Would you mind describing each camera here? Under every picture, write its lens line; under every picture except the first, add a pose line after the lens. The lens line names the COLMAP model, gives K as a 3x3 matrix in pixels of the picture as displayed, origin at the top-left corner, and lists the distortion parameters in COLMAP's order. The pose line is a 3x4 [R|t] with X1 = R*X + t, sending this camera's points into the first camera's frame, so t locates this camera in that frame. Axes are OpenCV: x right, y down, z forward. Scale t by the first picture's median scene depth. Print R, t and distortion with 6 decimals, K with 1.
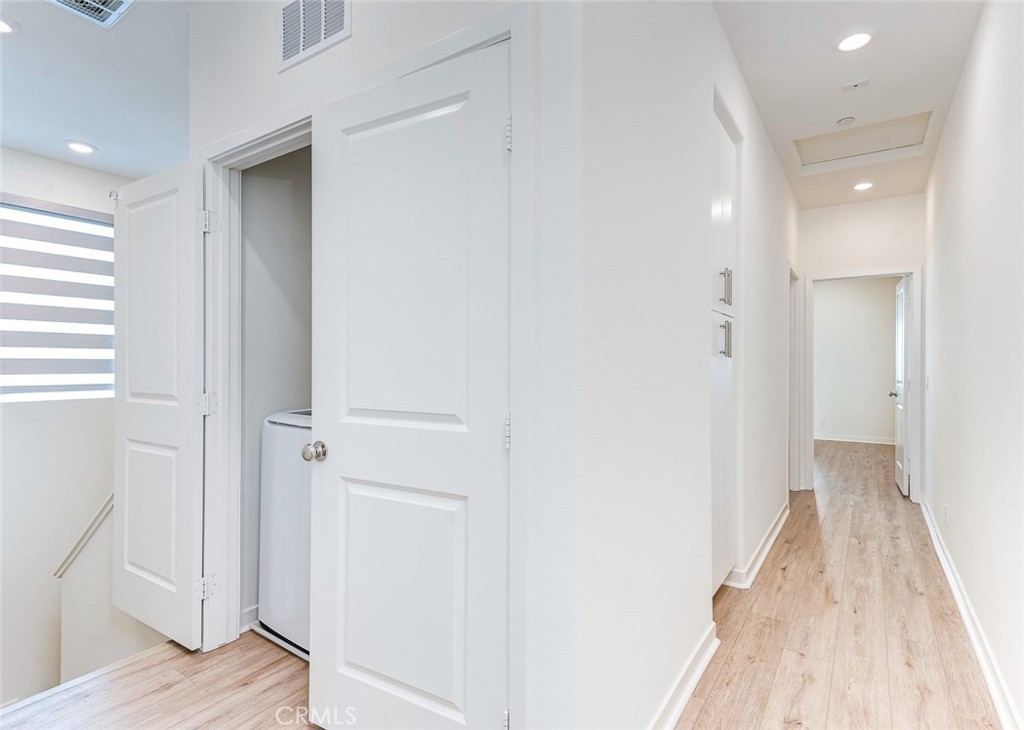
lens RADIAL K [[517.8, 0, 518.2], [0, 517.8, 363.2], [0, 0, 1]] dist [0.029201, 0.000957]
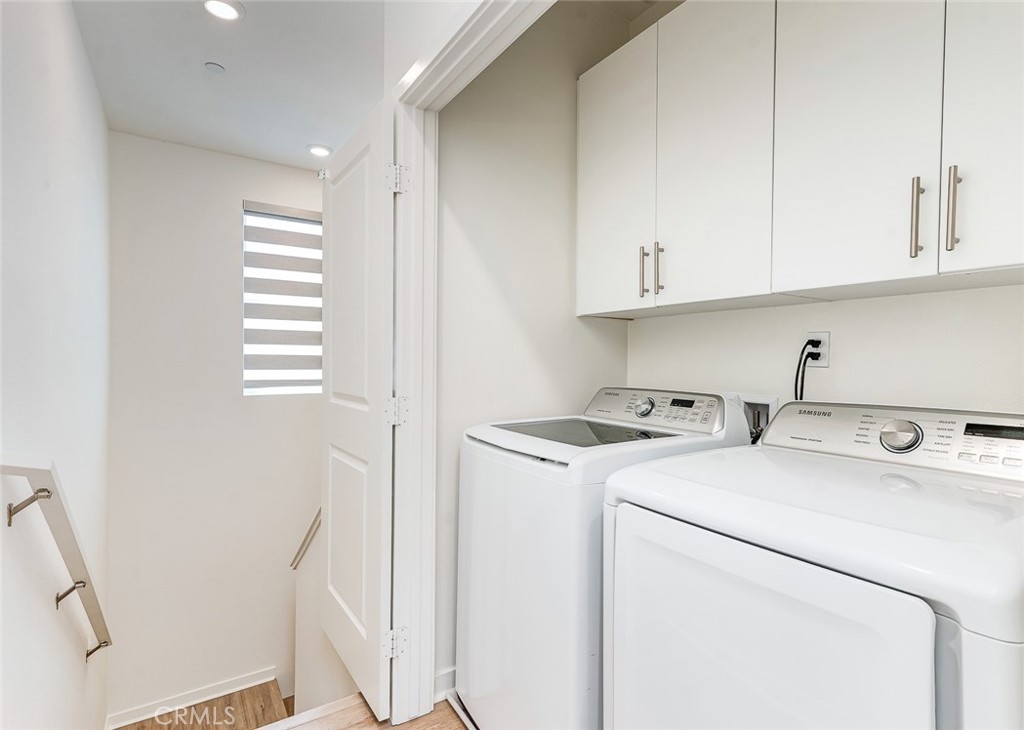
lens RADIAL K [[517.8, 0, 518.2], [0, 517.8, 363.2], [0, 0, 1]] dist [0.029201, 0.000957]
pose [[0.925181, 0.008054, -0.379440, -0.121472], [-0.007426, 0.999968, 0.003118, 0.001626], [0.379452, -0.000067, 0.925211, 0.328199]]
